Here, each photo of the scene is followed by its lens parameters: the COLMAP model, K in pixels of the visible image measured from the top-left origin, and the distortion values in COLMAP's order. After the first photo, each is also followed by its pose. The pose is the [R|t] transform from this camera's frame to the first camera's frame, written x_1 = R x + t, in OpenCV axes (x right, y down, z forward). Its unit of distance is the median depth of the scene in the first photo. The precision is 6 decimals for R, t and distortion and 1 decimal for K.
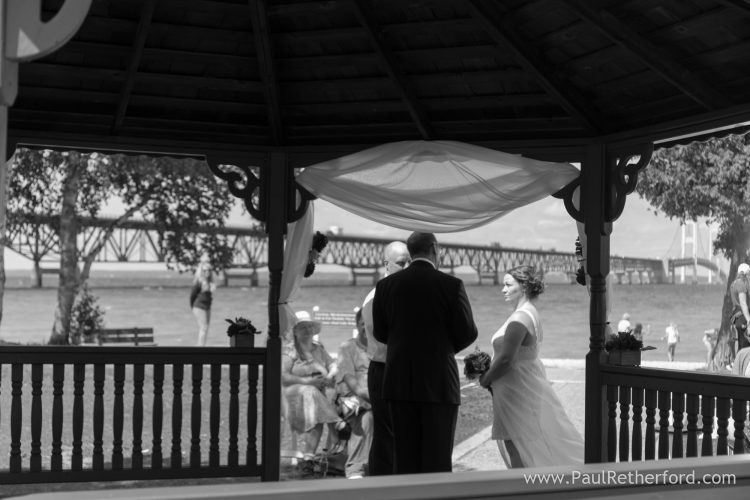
lens RADIAL K [[1223.3, 0, 375.0], [0, 1223.3, 250.0], [0, 0, 1]] dist [-0.011314, -0.059585]
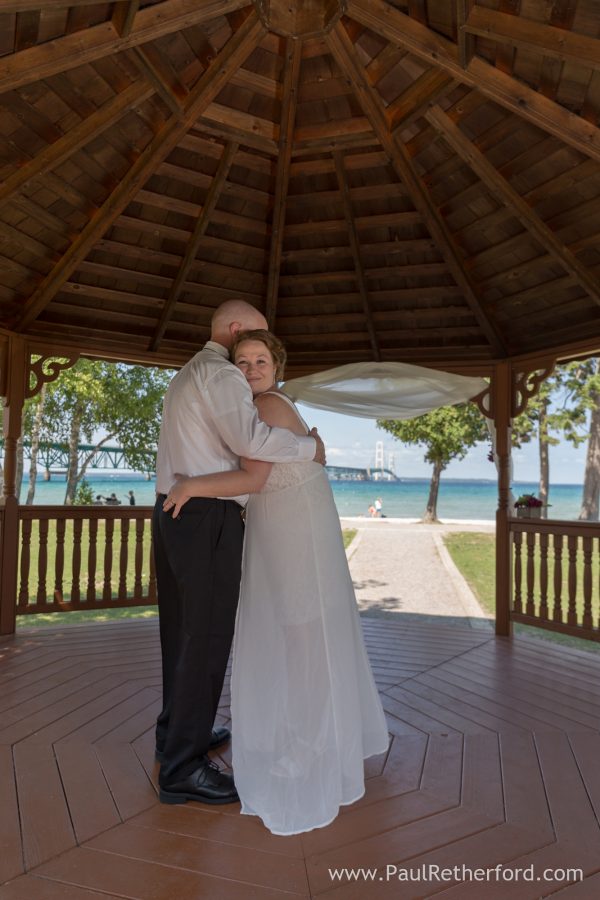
lens RADIAL K [[592.7, 0, 300.0], [0, 592.7, 450.0], [0, 0, 1]] dist [0.027724, -0.000455]
pose [[0.990916, 0.011575, 0.133985, -0.132432], [-0.008204, 0.999636, -0.025684, 0.030836], [-0.134233, 0.024351, 0.990651, 0.307573]]
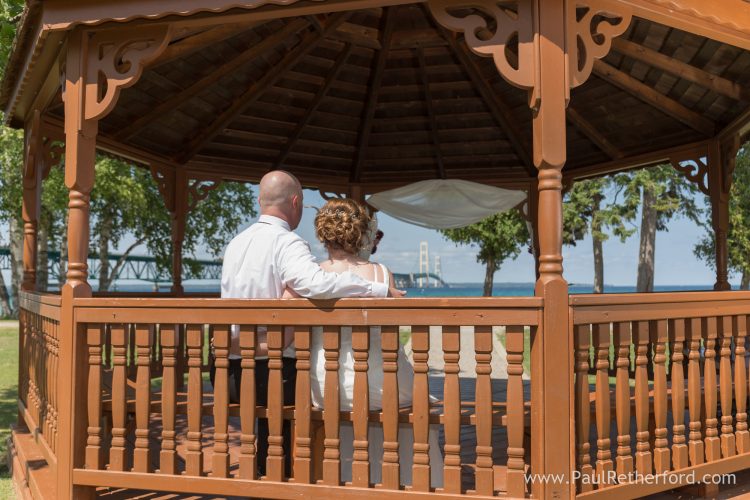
lens RADIAL K [[711.5, 0, 375.0], [0, 711.5, 250.0], [0, 0, 1]] dist [-0.012571, 0.000427]
pose [[0.979674, -0.007842, 0.200444, -0.265269], [0.014319, 0.999420, -0.030886, 0.048874], [-0.200085, 0.033128, 0.979218, -0.041156]]
